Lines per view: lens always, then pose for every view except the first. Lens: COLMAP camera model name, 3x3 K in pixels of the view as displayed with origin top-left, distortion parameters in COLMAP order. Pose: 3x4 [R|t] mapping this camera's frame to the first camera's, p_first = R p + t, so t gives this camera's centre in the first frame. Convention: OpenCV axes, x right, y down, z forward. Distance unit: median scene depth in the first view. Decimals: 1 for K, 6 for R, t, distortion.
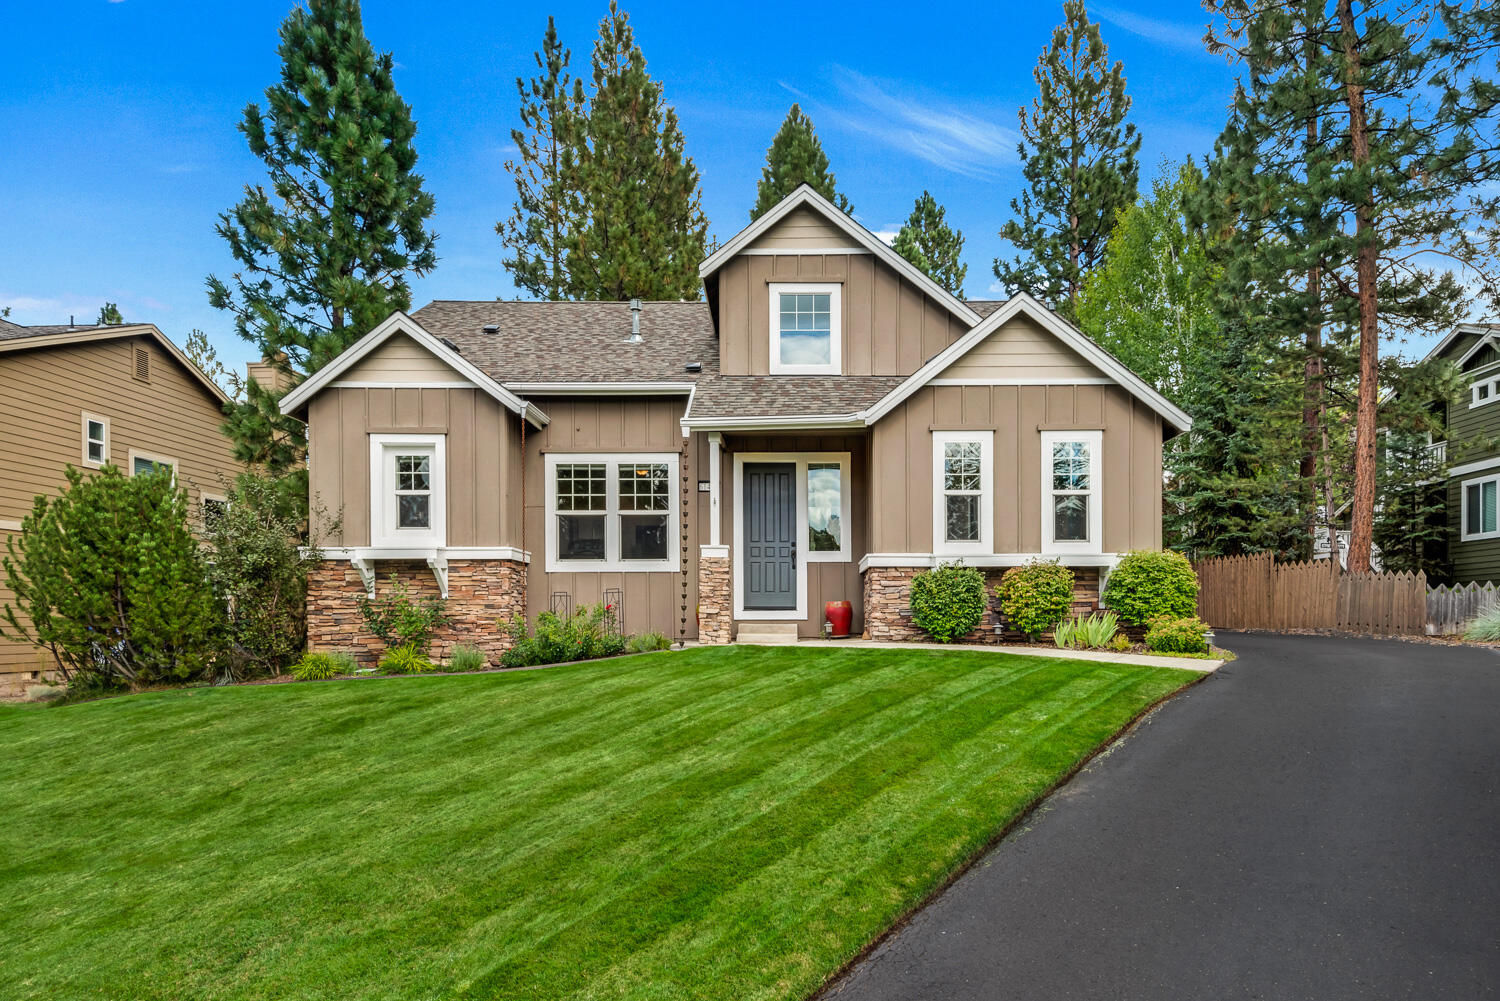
lens RADIAL K [[828.7, 0, 749.7], [0, 828.7, 527.8], [0, 0, 1]] dist [0.021385, -0.000629]
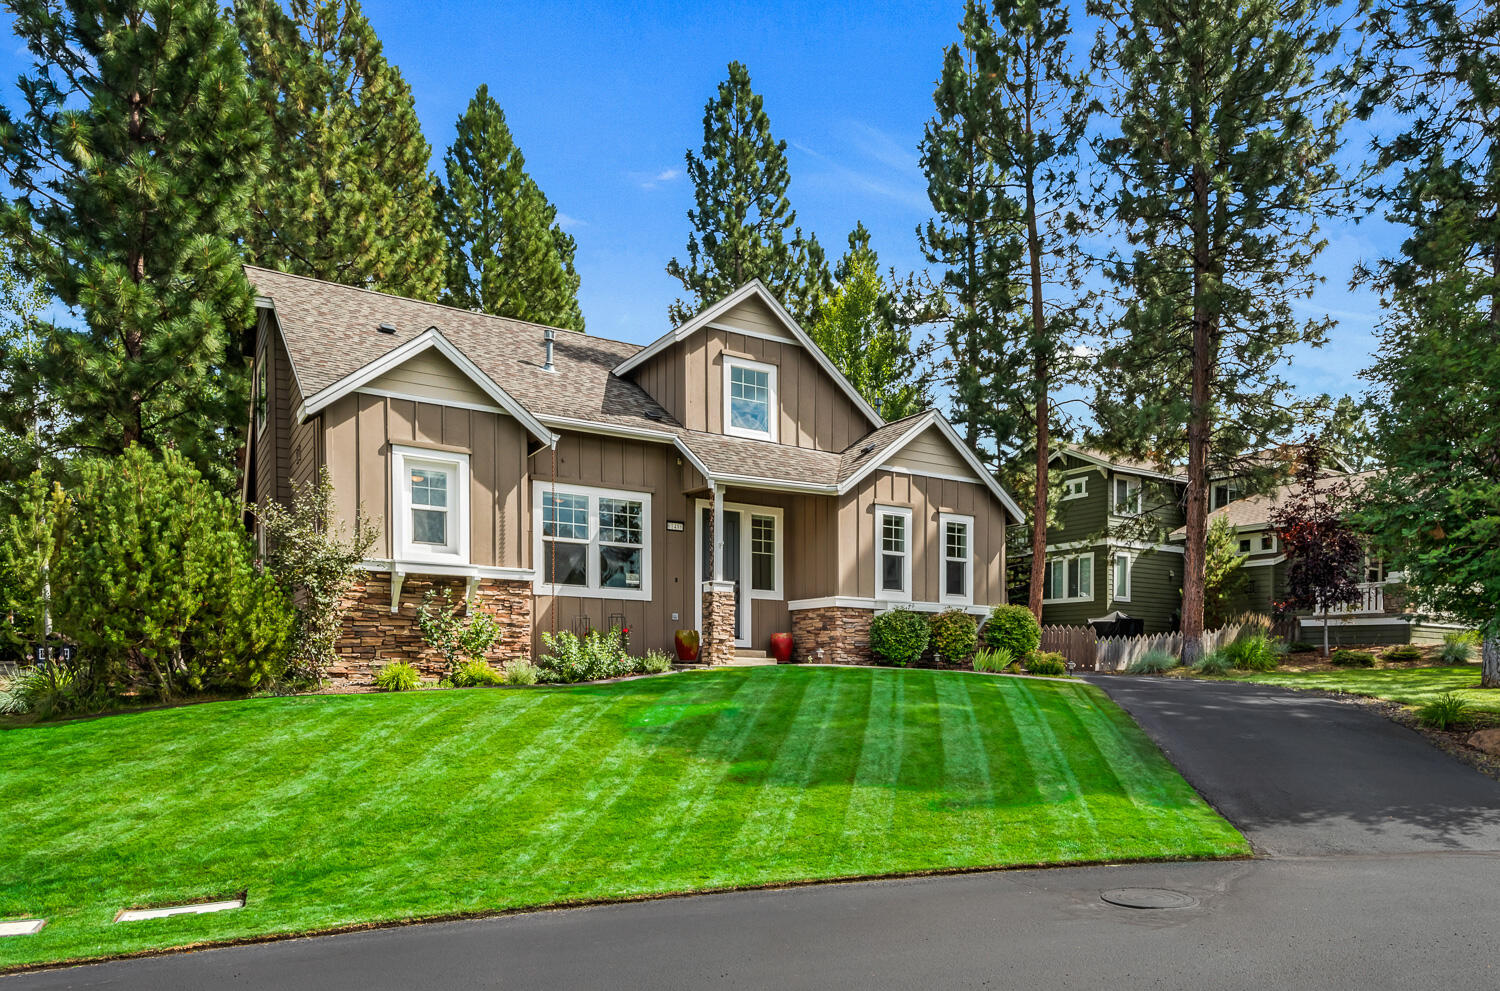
lens RADIAL K [[957.9, 0, 750.0], [0, 957.9, 495.5], [0, 0, 1]] dist [0.027342, 0.000202]
pose [[0.871142, 0.107073, 0.479214, -0.636313], [-0.077701, 0.993699, -0.080776, 0.006712], [-0.484844, 0.033132, 0.873973, -0.205227]]
